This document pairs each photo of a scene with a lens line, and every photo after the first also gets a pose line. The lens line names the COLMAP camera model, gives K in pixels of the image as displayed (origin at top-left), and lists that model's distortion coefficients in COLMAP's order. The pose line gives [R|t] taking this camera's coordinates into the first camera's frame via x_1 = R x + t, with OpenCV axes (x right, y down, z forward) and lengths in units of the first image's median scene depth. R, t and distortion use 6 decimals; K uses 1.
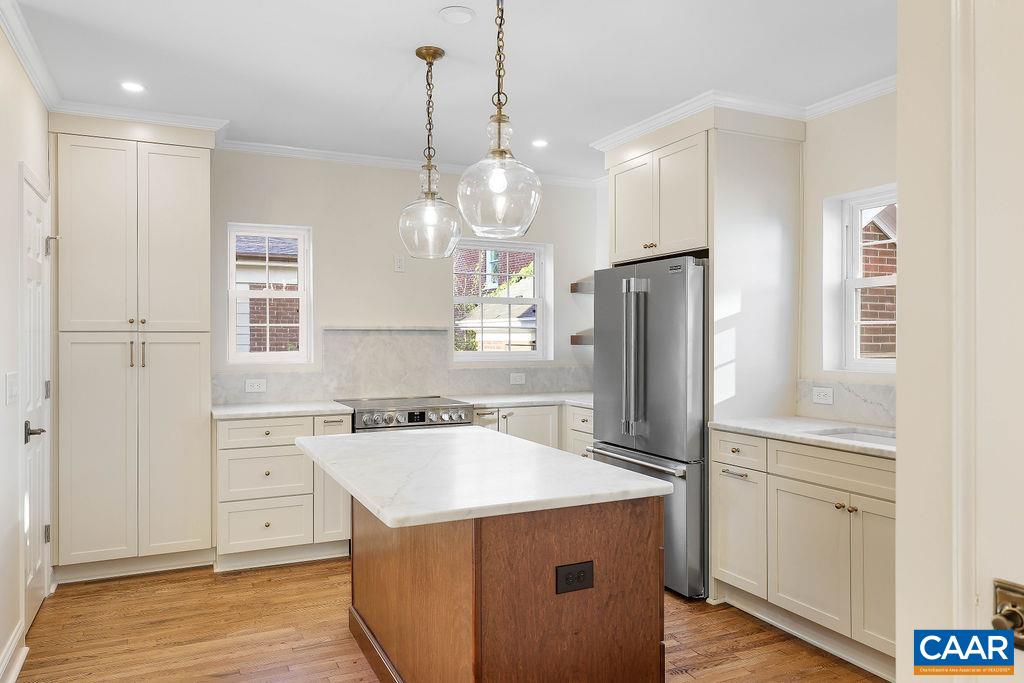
lens RADIAL K [[723.4, 0, 512.4], [0, 723.4, 345.0], [0, 0, 1]] dist [0.001881, 0.004196]
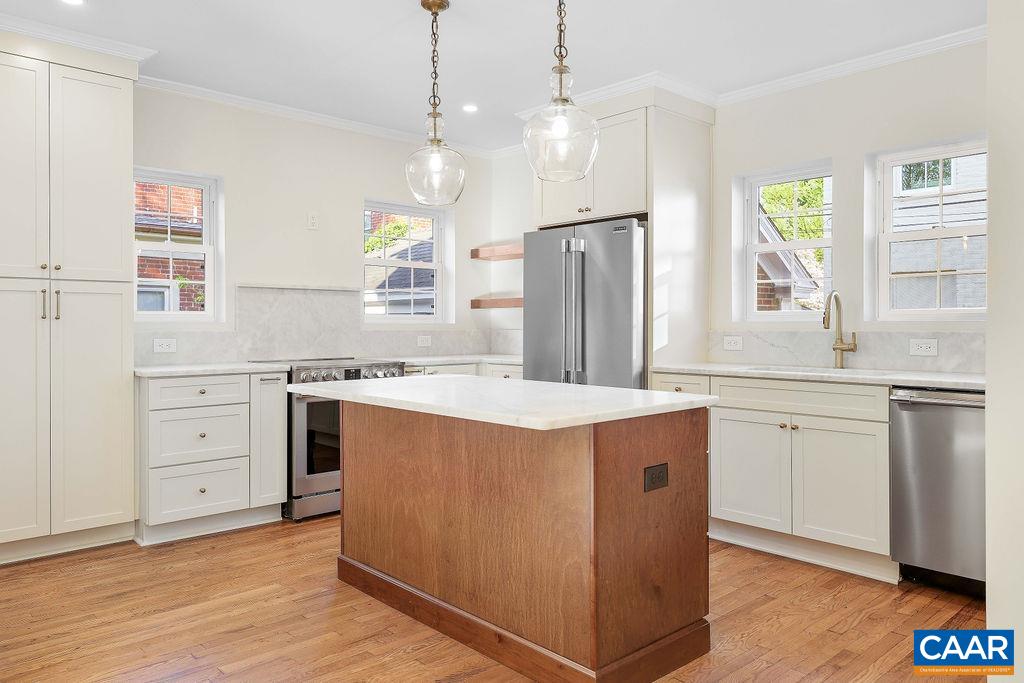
lens RADIAL K [[723.4, 0, 517.7], [0, 723.4, 332.6], [0, 0, 1]] dist [0.001881, 0.004196]
pose [[0.953705, -0.003388, 0.300724, -0.248597], [0.003347, 0.999994, 0.000651, 0.049582], [-0.300725, 0.000385, 0.953711, -0.010353]]
